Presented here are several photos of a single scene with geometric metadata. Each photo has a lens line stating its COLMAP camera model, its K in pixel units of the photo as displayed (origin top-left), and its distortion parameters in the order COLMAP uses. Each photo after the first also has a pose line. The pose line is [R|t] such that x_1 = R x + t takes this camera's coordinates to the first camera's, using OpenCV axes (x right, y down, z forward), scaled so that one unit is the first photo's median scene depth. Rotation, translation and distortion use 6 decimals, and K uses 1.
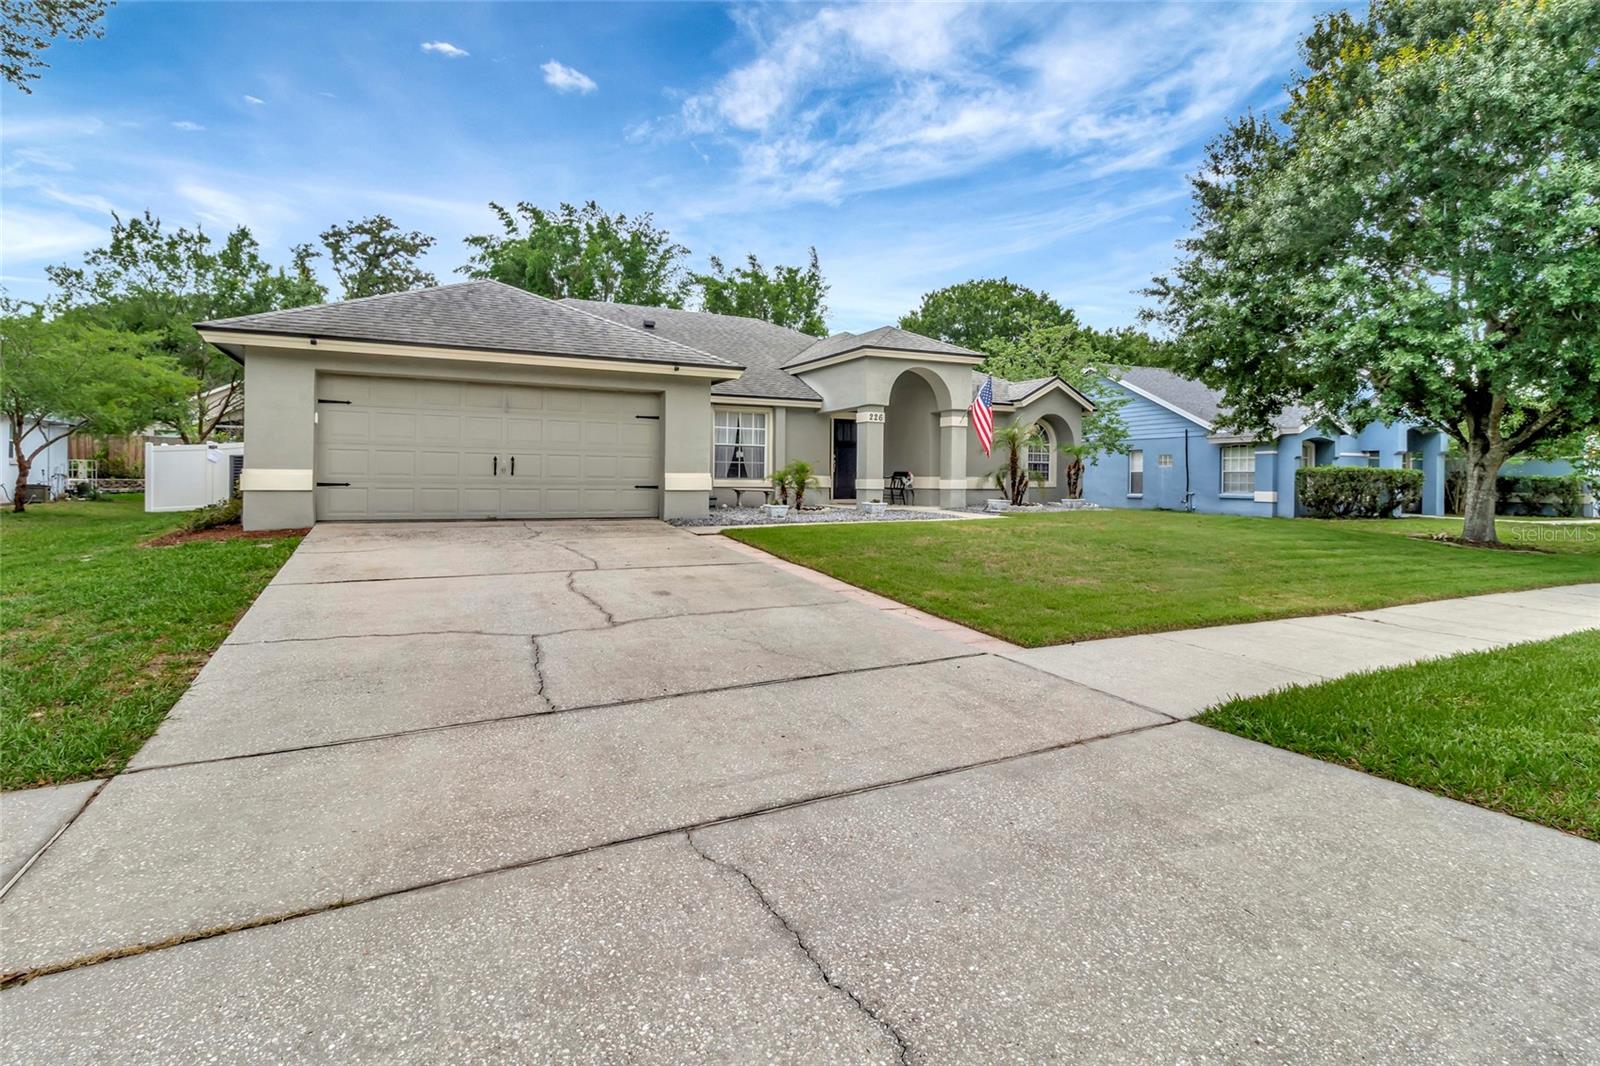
lens RADIAL K [[775.9, 0, 794.2], [0, 775.9, 497.9], [0, 0, 1]] dist [0.000496, 0.000137]
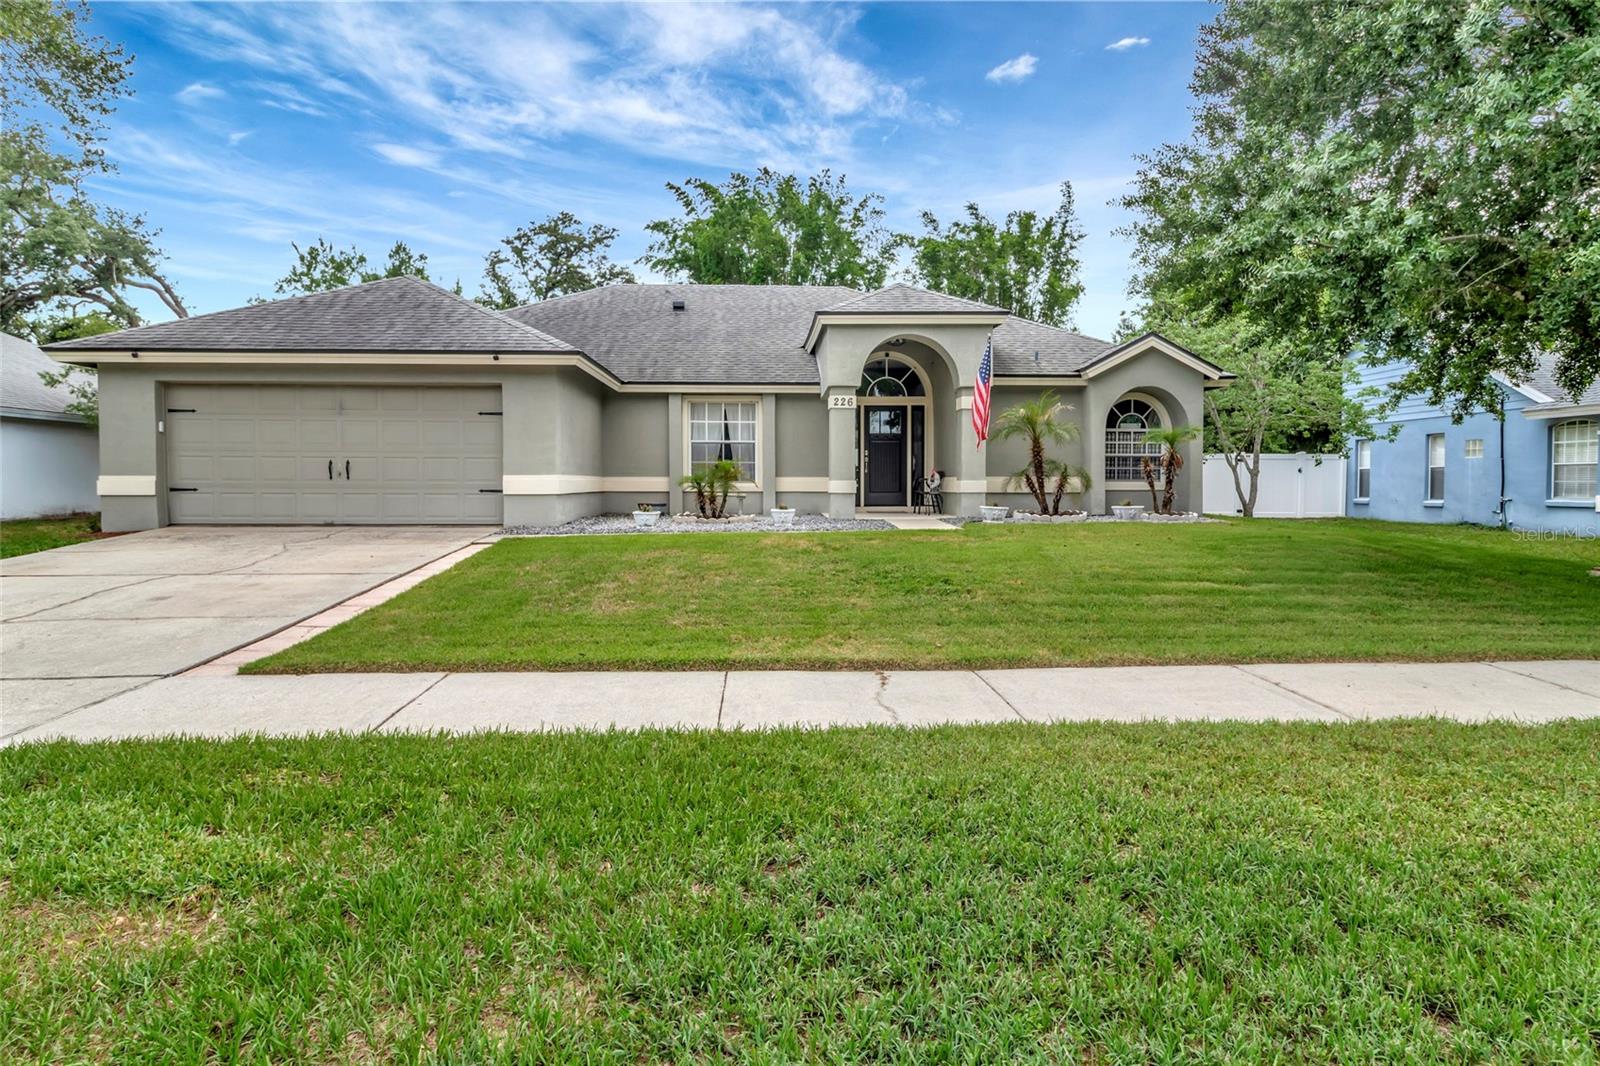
lens RADIAL K [[922.0, 0, 800.0], [0, 922.0, 533.0], [0, 0, 1]] dist [0.000783, -0.000021]
pose [[0.918469, 0.013412, -0.395265, 0.297919], [-0.002317, 0.999590, 0.028536, 0.001653], [0.395486, -0.025293, 0.918124, 0.081671]]
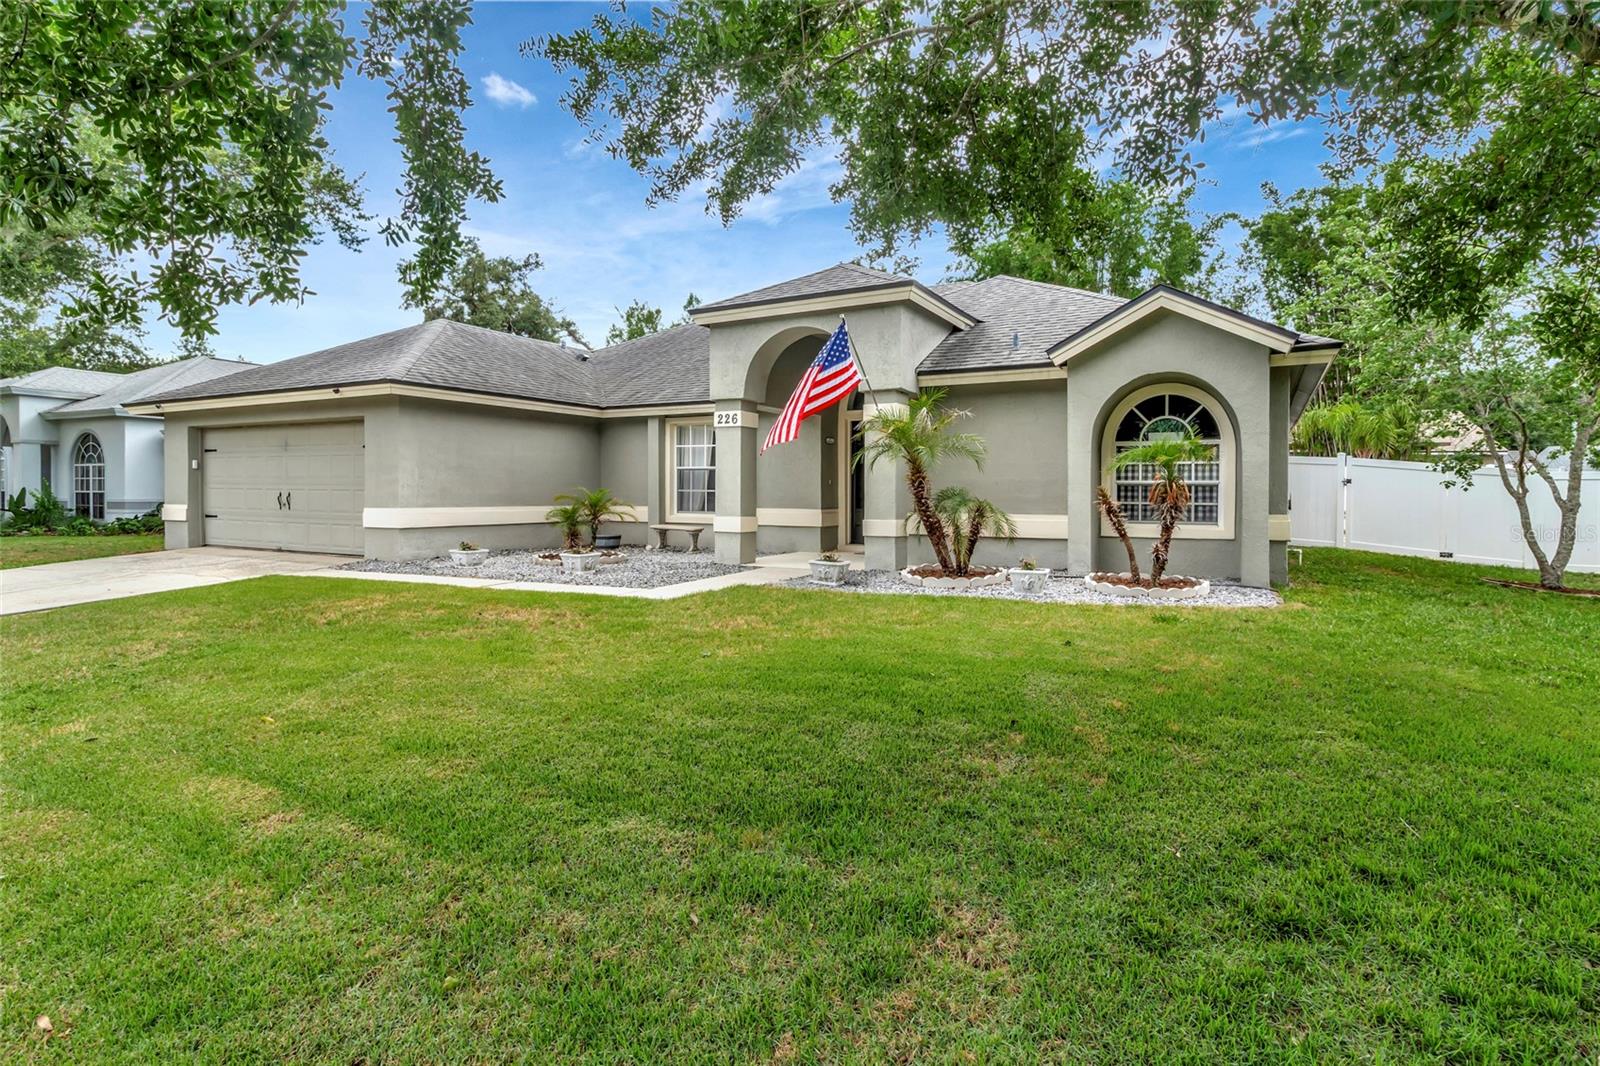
lens RADIAL K [[842.1, 0, 800.3], [0, 842.1, 506.0], [0, 0, 1]] dist [0.001784, 0.000141]
pose [[0.570389, 0.005064, -0.821359, 0.478980], [-0.022814, 0.999693, -0.009679, -0.018949], [0.821058, 0.024259, 0.570329, 0.449106]]
